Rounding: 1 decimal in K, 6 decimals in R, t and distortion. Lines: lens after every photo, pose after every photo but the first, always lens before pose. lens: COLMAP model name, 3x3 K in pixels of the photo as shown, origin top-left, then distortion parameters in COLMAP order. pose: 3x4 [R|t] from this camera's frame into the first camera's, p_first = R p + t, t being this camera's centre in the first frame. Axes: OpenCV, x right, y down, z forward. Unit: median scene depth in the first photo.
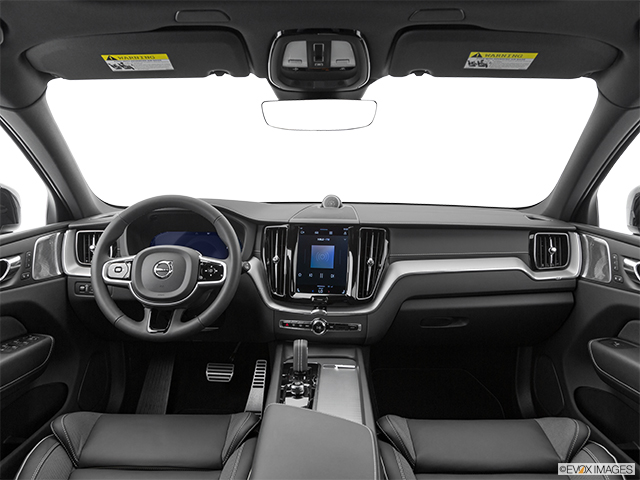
lens RADIAL K [[478.5, 0, 315.1], [0, 478.5, 235.4], [0, 0, 1]] dist [-0.005168, 0.005337]
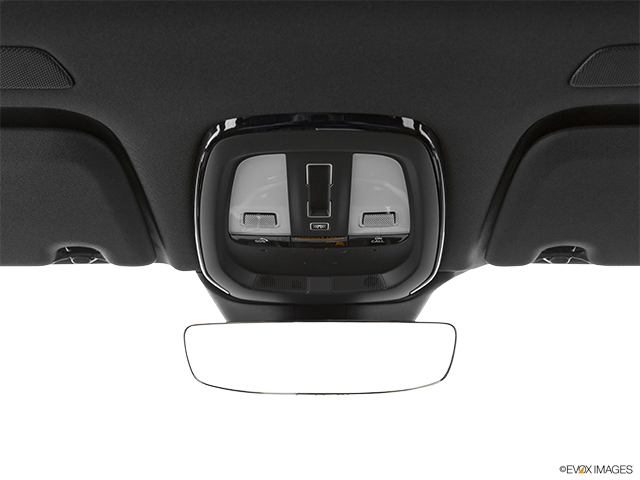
lens RADIAL K [[628.9, 0, 319.4], [0, 628.9, 240.3], [0, 0, 1]] dist [0.016810, 0.000000]
pose [[0.999948, 0.002478, 0.009899, 0.002502], [0.002122, 0.898361, -0.439253, -0.110028], [-0.009981, 0.439251, 0.898309, 0.502432]]
